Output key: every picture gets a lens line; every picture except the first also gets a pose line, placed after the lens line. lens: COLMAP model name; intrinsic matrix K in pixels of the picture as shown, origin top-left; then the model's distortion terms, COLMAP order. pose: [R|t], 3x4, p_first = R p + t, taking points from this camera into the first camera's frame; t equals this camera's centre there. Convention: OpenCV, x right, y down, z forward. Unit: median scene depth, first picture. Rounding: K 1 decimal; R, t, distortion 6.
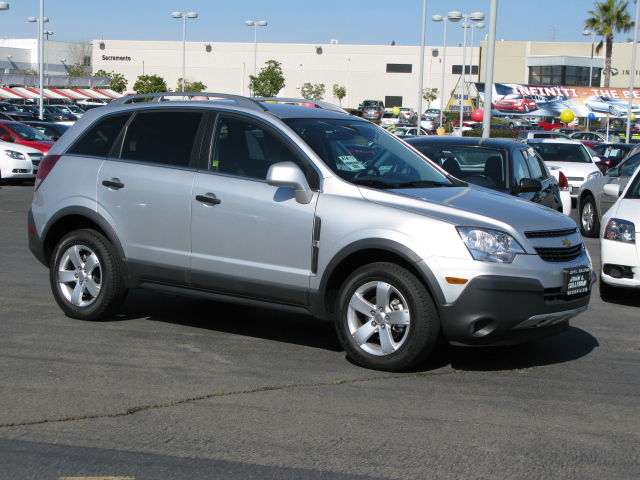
lens RADIAL K [[1238.2, 0, 319.8], [0, 1238.2, 239.8], [0, 0, 1]] dist [0.111084, 0.000000]
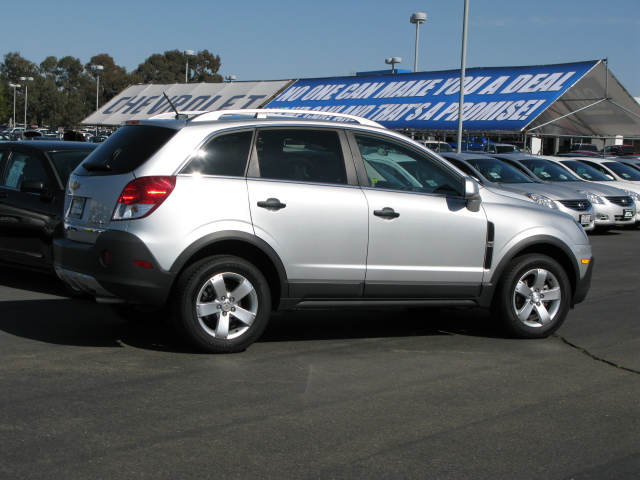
lens RADIAL K [[1238.2, 0, 320.0], [0, 1238.2, 240.0], [0, 0, 1]] dist [0.111084, 0.000000]
pose [[0.420024, -0.089682, 0.903071, -1.154014], [0.051984, 0.995849, 0.074717, -0.099145], [-0.906023, 0.015562, 0.422943, 0.641954]]
